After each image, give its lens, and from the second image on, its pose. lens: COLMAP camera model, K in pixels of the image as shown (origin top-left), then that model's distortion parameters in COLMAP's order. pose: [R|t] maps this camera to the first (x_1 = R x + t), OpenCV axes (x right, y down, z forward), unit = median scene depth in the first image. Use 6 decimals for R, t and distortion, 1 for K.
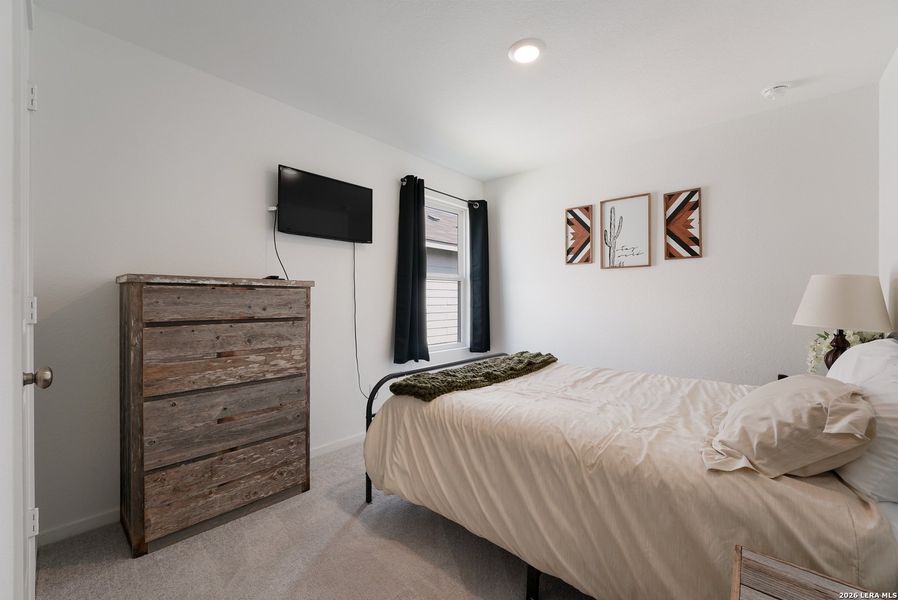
lens RADIAL K [[365.1, 0, 445.2], [0, 365.1, 301.8], [0, 0, 1]] dist [-0.018440, -0.000184]
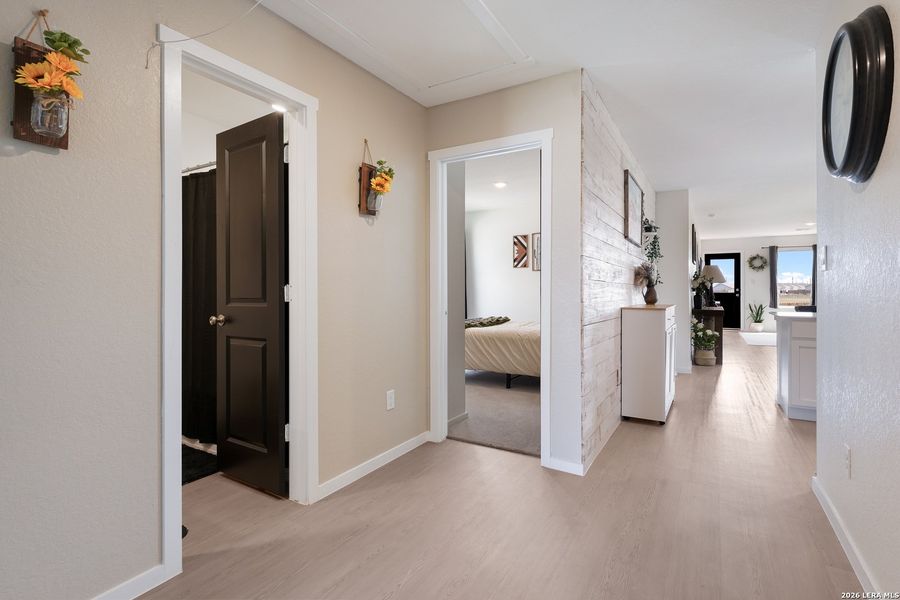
lens RADIAL K [[431.2, 0, 445.4], [0, 431.2, 288.4], [0, 0, 1]] dist [0.000581, 0.000026]
pose [[0.982712, -0.003459, 0.185111, -0.378418], [0.004568, 0.999974, -0.005566, 0.005178], [-0.185087, 0.006315, 0.982702, -0.986819]]
